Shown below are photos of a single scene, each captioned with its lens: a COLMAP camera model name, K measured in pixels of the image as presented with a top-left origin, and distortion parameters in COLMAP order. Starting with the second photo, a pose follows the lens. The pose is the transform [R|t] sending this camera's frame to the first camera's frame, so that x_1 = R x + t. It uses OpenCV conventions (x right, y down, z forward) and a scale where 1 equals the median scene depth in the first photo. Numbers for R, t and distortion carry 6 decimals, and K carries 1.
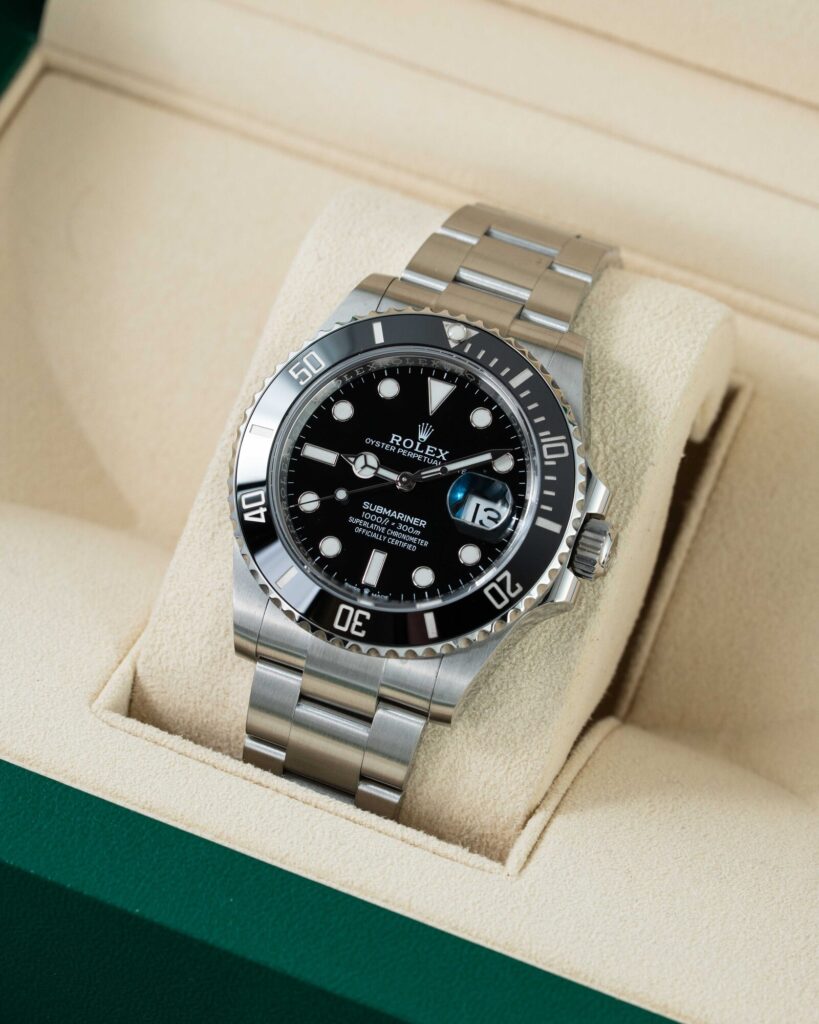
lens RADIAL K [[4923.3, 0, 407.4], [0, 4923.3, 512.0], [0, 0, 1]] dist [0.024110, 0.000000]
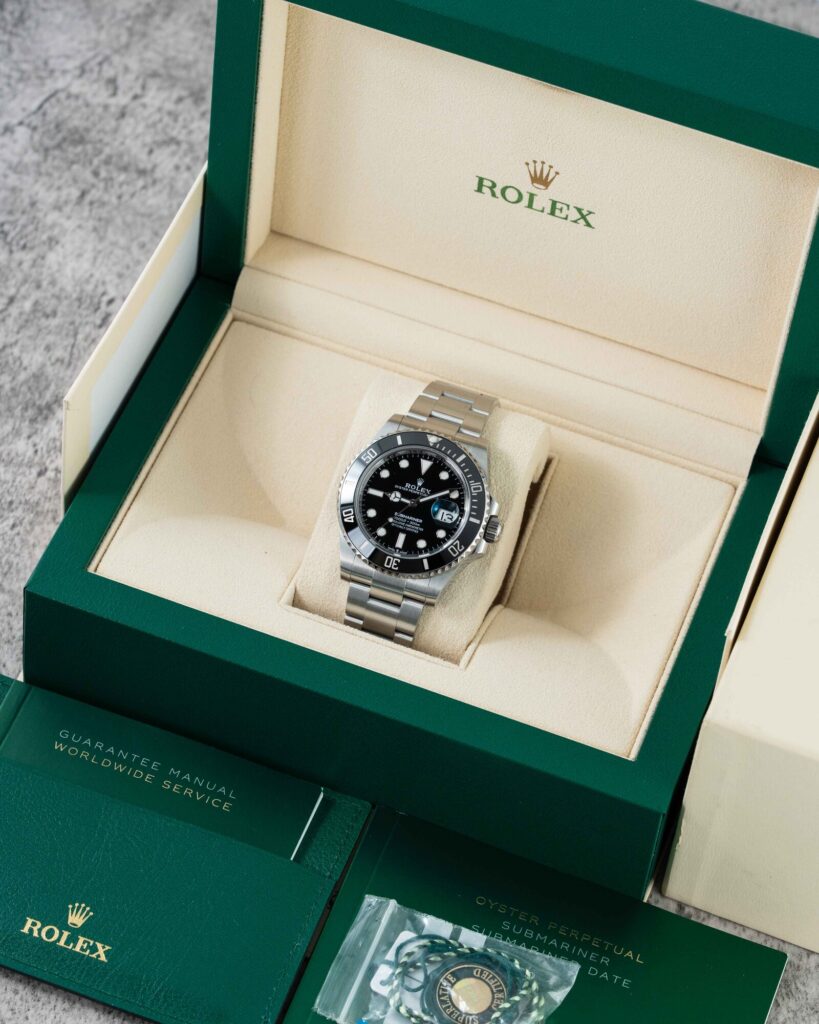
lens RADIAL K [[4923.3, 0, 409.5], [0, 4923.3, 512.5], [0, 0, 1]] dist [0.024110, 0.000000]
pose [[0.998704, -0.022292, 0.045754, -0.107827], [0.022367, 0.999749, -0.001132, 0.000751], [-0.045718, 0.002154, 0.998952, -1.324306]]
